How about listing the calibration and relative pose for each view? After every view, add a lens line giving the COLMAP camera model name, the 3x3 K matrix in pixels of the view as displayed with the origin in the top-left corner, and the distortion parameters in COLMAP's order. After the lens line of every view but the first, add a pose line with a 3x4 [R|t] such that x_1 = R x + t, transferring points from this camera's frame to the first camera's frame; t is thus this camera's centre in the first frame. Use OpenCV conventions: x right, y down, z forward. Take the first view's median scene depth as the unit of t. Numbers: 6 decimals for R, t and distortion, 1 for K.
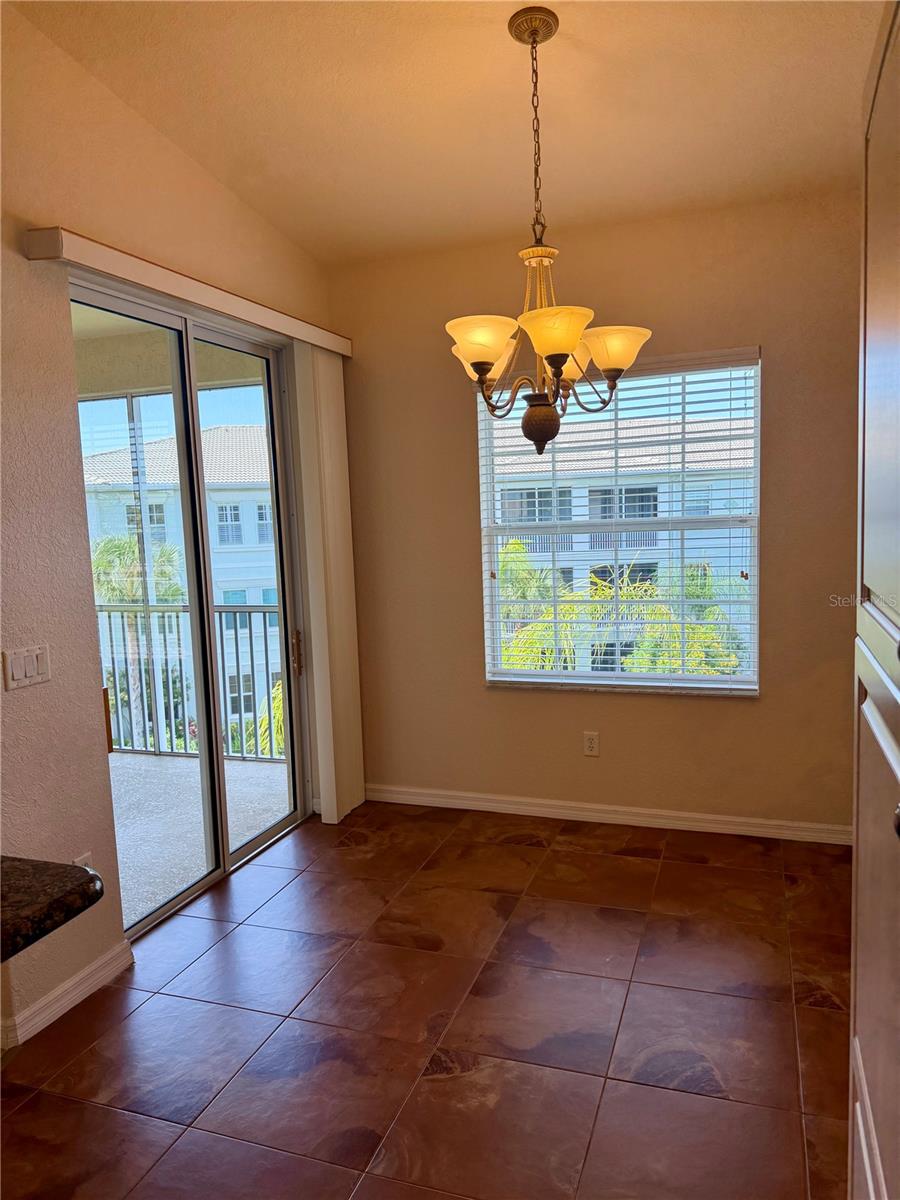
lens RADIAL K [[837.0, 0, 449.3], [0, 837.0, 606.2], [0, 0, 1]] dist [0.088388, -0.121083]
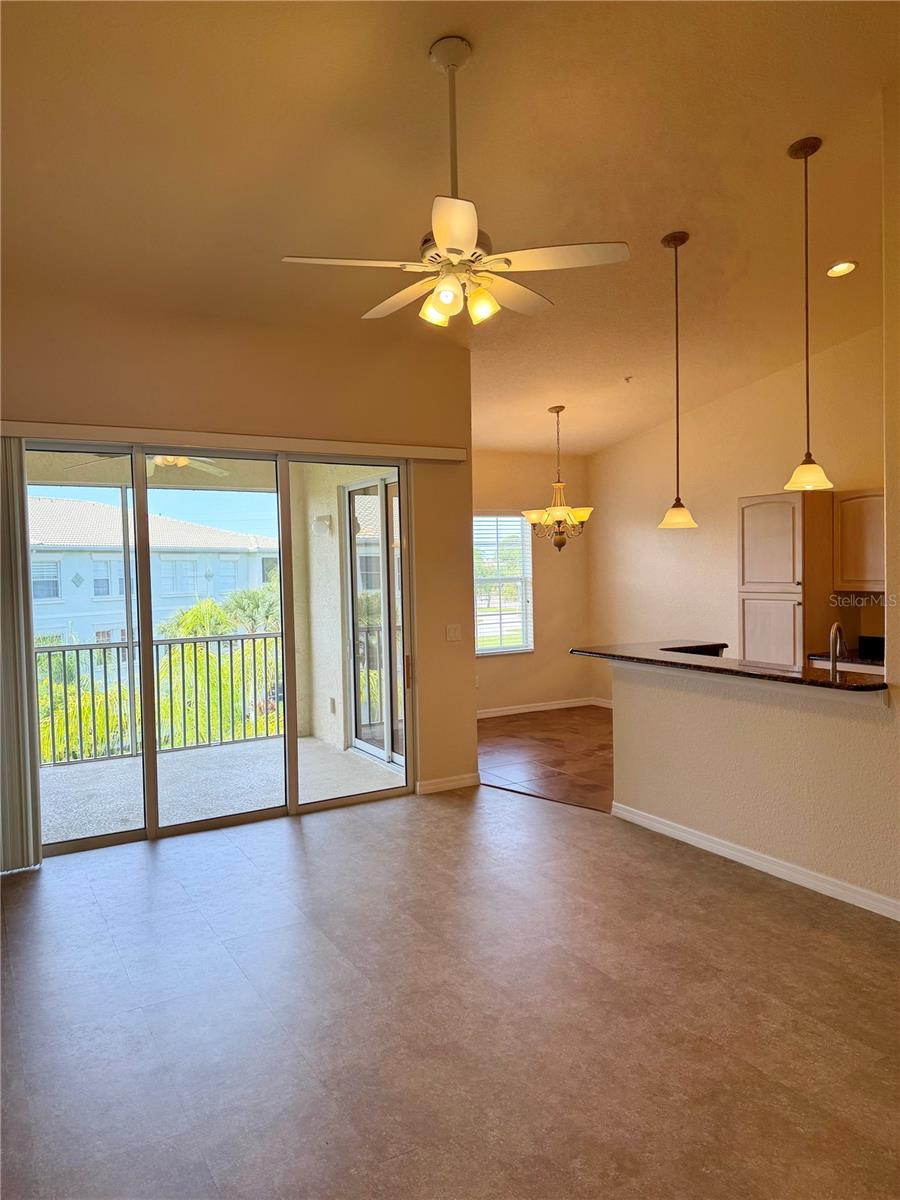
lens RADIAL K [[837.0, 0, 449.3], [0, 837.0, 606.2], [0, 0, 1]] dist [0.088388, -0.121083]
pose [[0.657771, -0.008459, 0.753170, -1.528236], [0.077168, 0.995432, -0.056214, 0.092305], [-0.749254, 0.095097, 0.655419, -0.414359]]
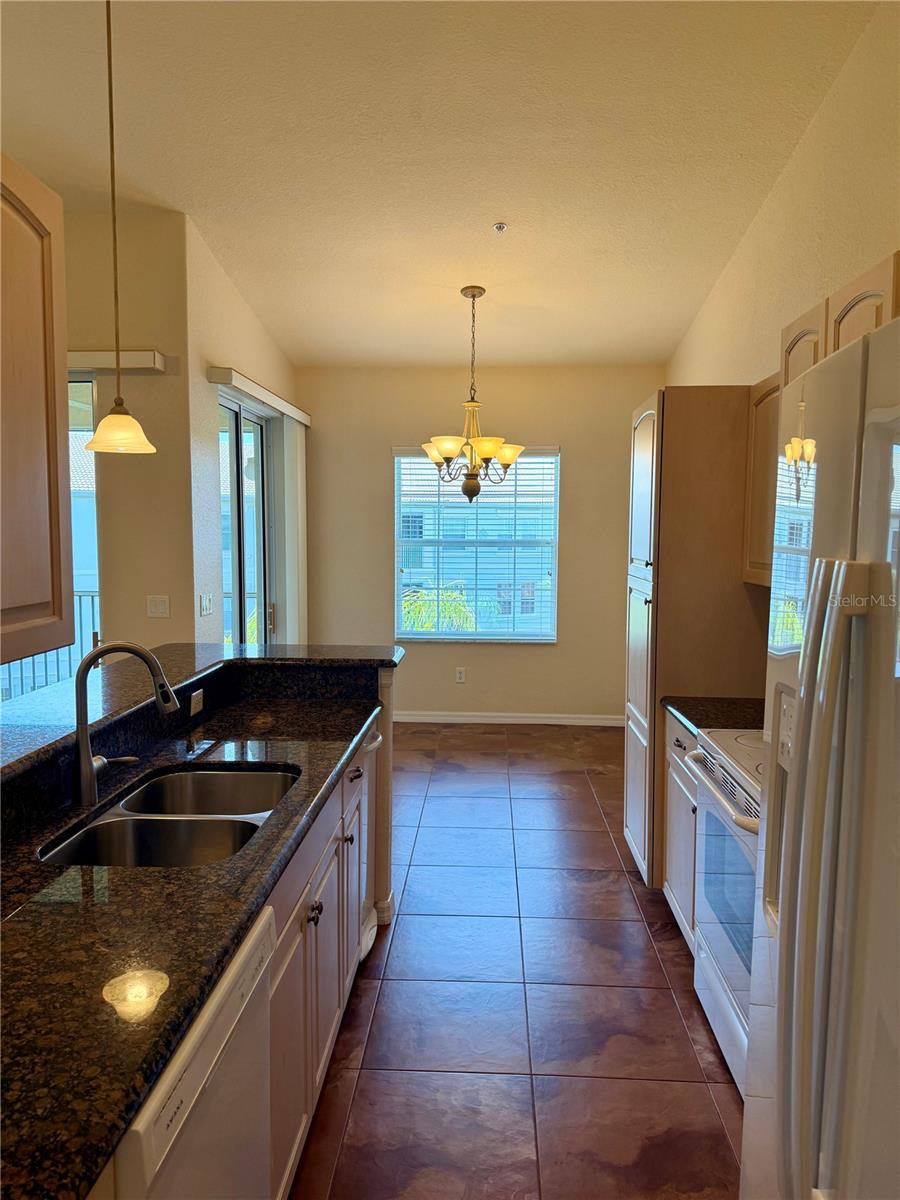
lens RADIAL K [[837.0, 0, 449.3], [0, 837.0, 606.2], [0, 0, 1]] dist [0.088388, -0.121083]
pose [[0.955522, 0.019302, 0.294288, -0.367737], [-0.011987, 0.999573, -0.026643, 0.080097], [-0.294676, 0.021931, 0.955345, -0.612274]]
